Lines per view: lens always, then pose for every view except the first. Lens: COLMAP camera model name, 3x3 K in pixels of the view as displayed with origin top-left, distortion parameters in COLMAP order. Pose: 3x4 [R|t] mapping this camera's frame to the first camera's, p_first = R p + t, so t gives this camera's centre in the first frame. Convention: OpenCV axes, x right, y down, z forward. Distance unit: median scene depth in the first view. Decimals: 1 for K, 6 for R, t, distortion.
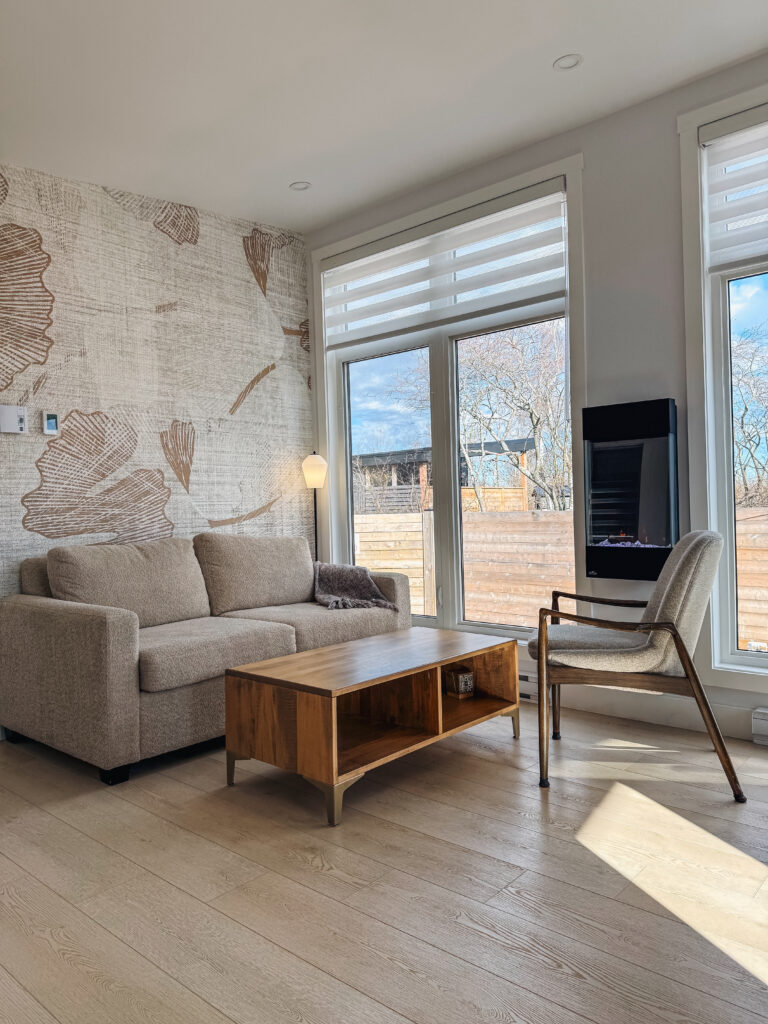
lens RADIAL K [[723.0, 0, 407.7], [0, 723.0, 517.6], [0, 0, 1]] dist [0.005199, -0.058809]
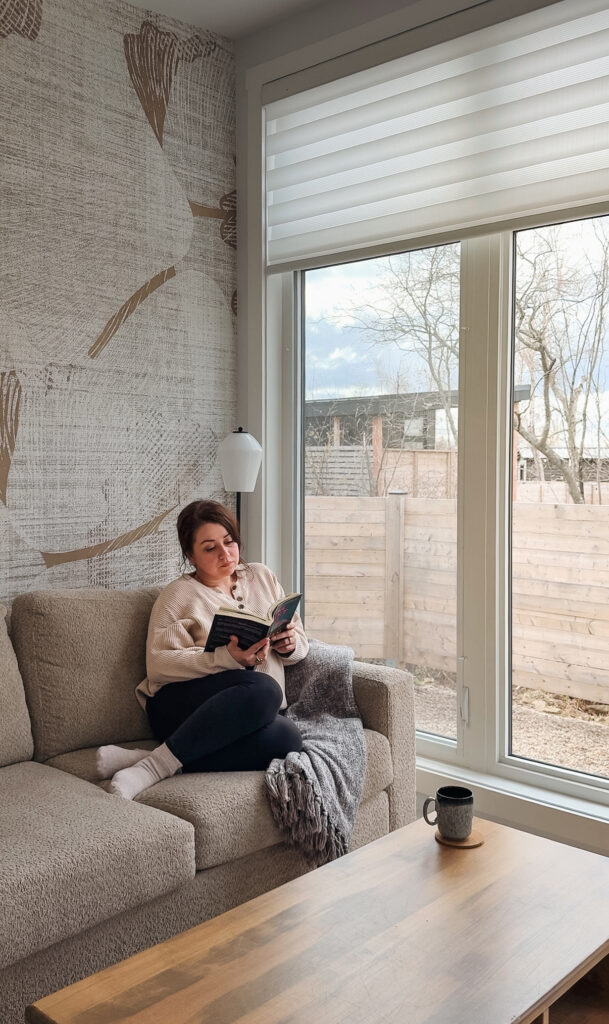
lens RADIAL K [[897.8, 0, 304.8], [0, 897.8, 492.2], [0, 0, 1]] dist [-0.006832, -0.016488]
pose [[0.998608, 0.034838, -0.039596, -0.059121], [-0.033918, 0.999144, 0.023669, -0.070033], [0.040387, -0.022293, 0.998935, 0.365639]]
